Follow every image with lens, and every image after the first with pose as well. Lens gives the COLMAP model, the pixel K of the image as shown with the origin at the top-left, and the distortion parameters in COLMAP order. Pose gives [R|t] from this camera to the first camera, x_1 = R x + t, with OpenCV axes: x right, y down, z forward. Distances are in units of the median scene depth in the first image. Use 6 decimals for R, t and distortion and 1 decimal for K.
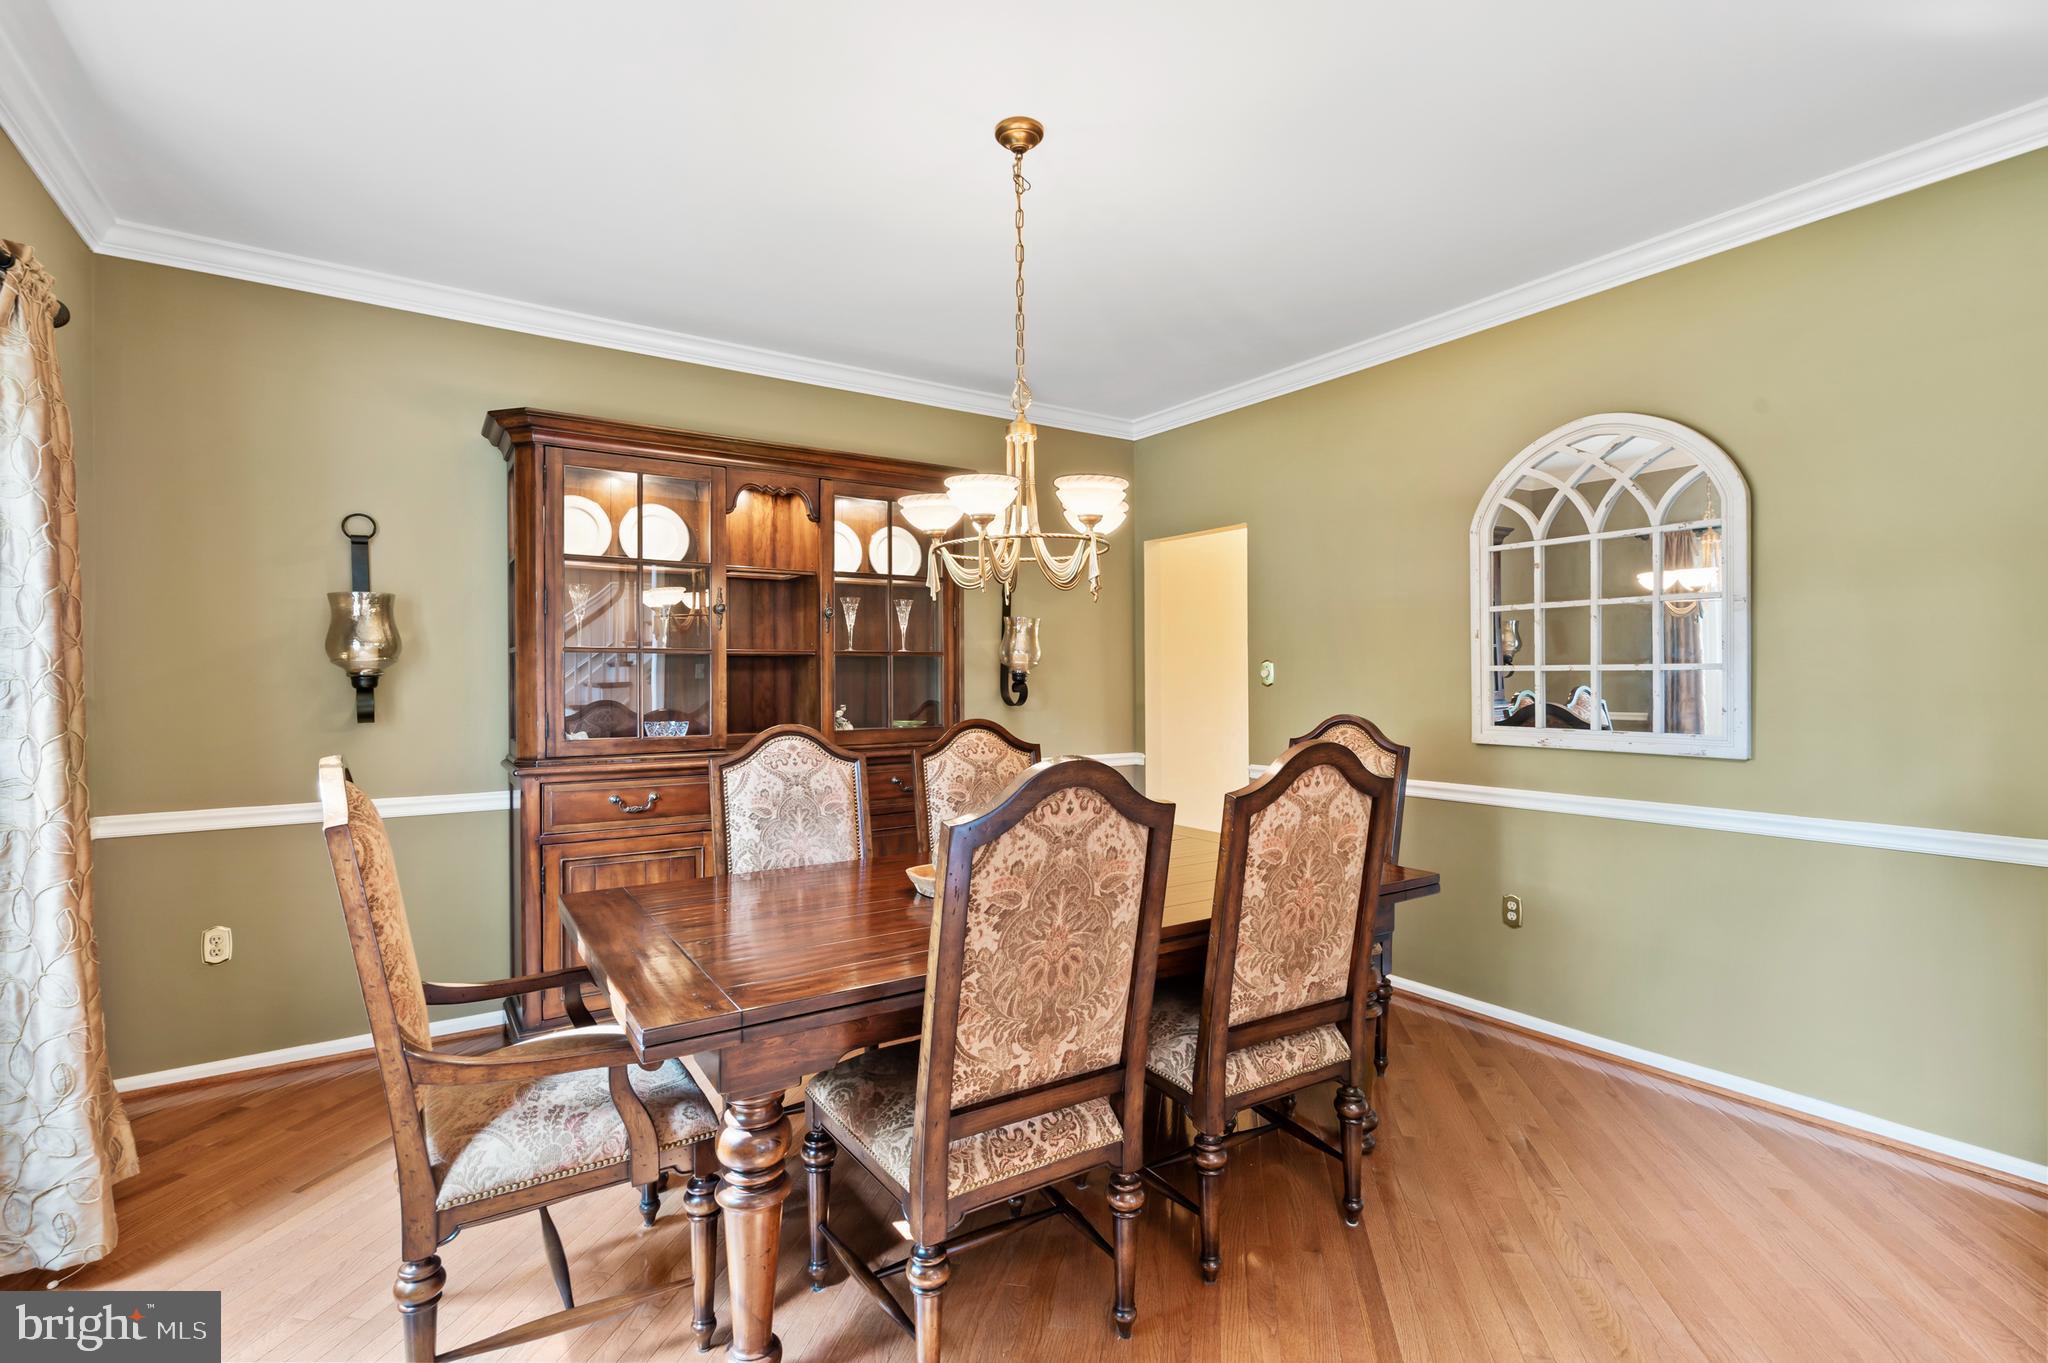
lens RADIAL K [[938.8, 0, 1022.8], [0, 938.8, 672.6], [0, 0, 1]] dist [0.000515, 0.000906]
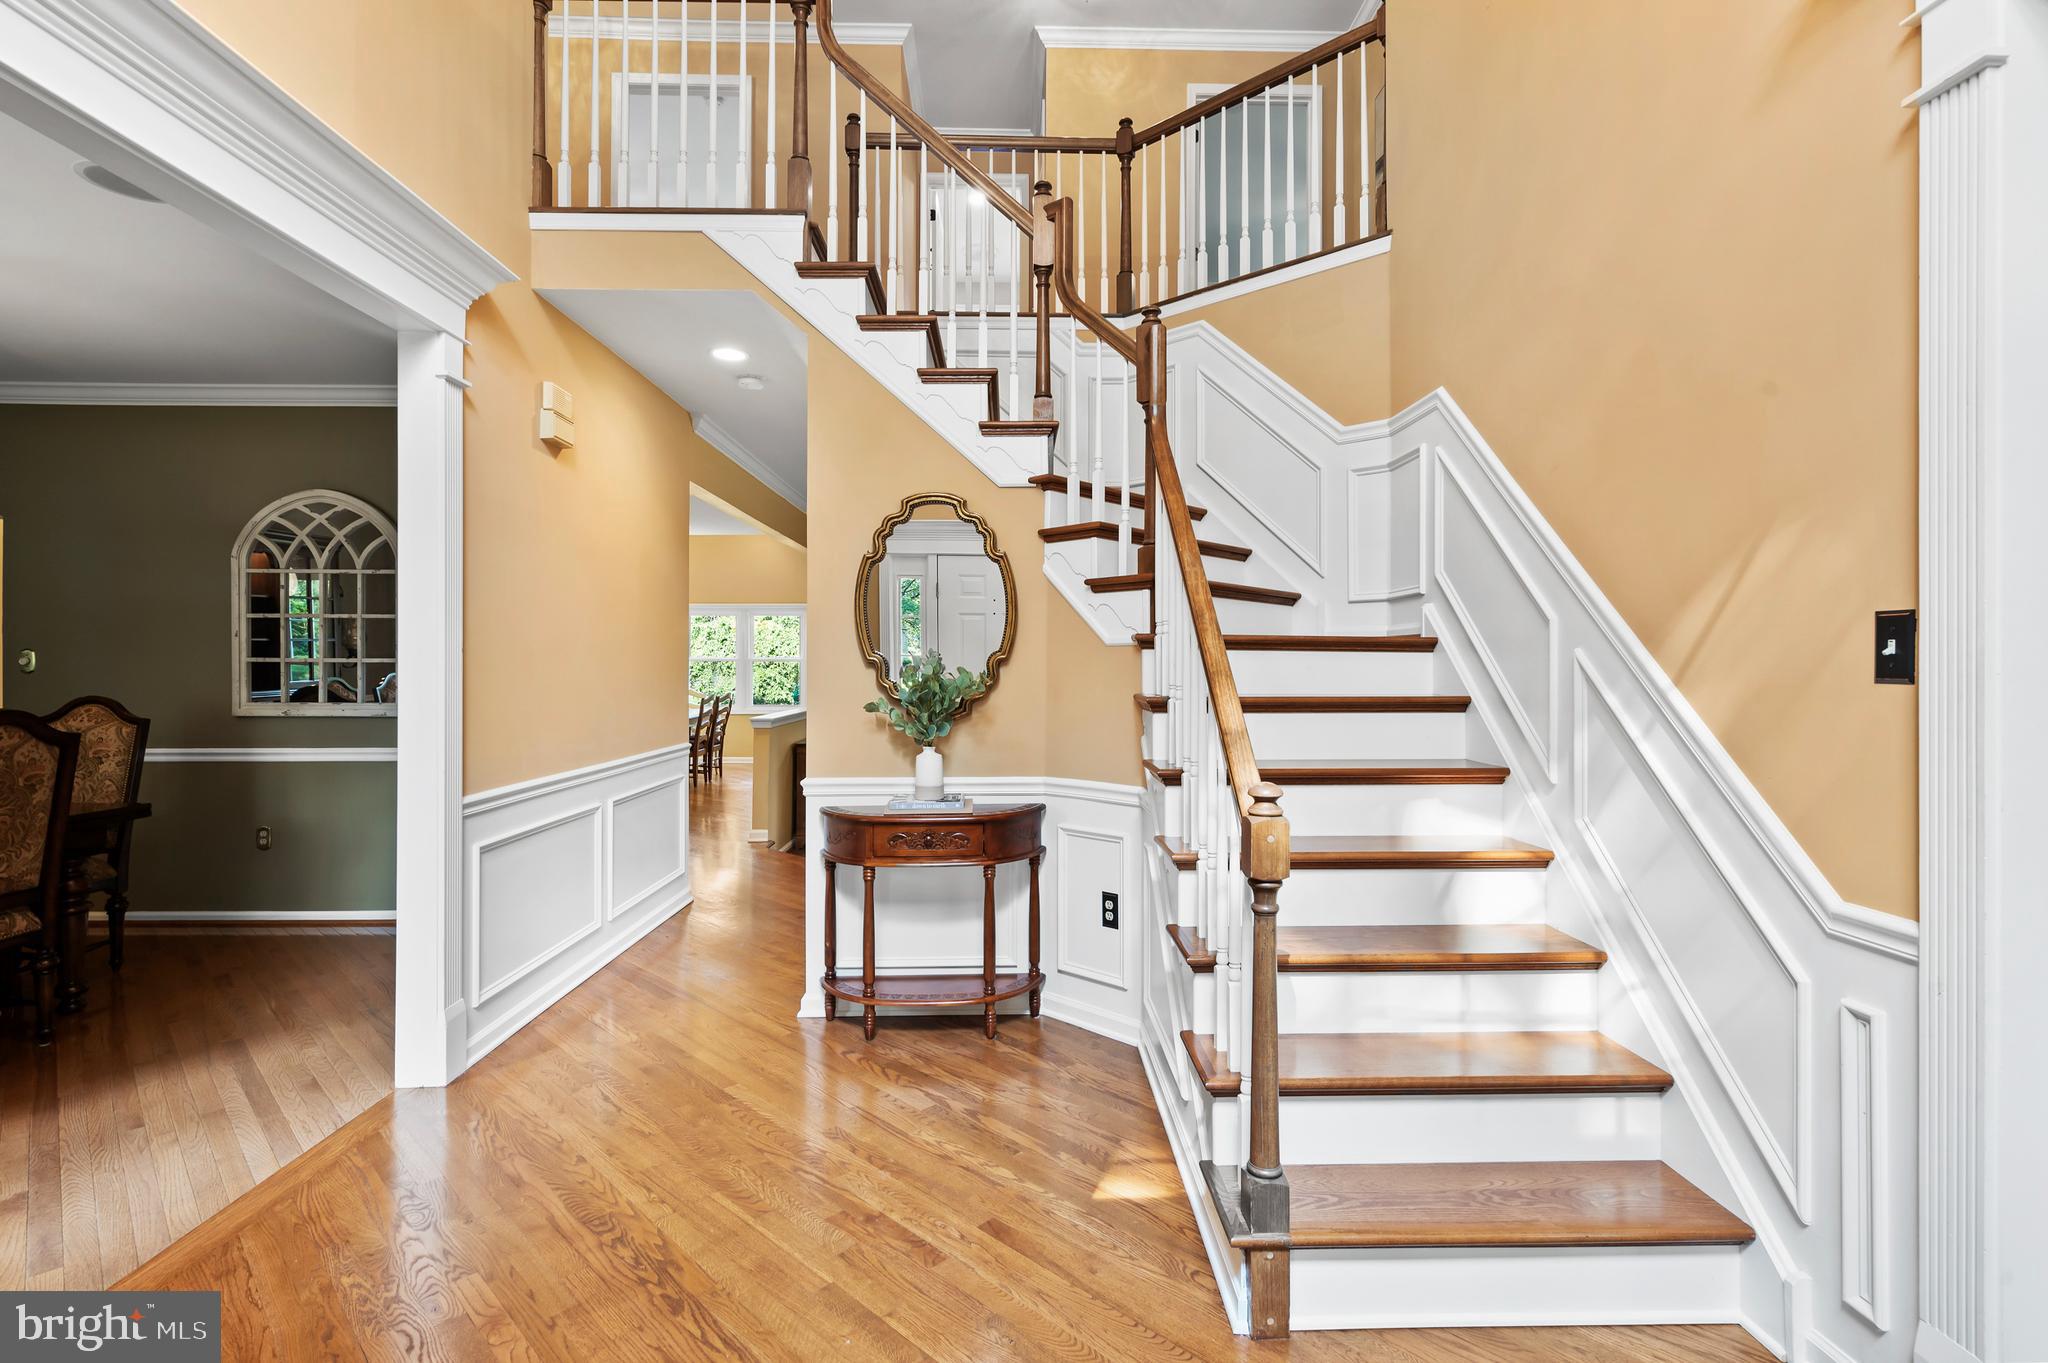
lens RADIAL K [[938.8, 0, 1022.8], [0, 938.8, 672.6], [0, 0, 1]] dist [0.000515, 0.000906]
pose [[0.533440, 0.000559, 0.845837, -0.049901], [-0.010248, 0.999931, 0.005802, -0.006202], [-0.845776, -0.011763, 0.533409, -0.720990]]
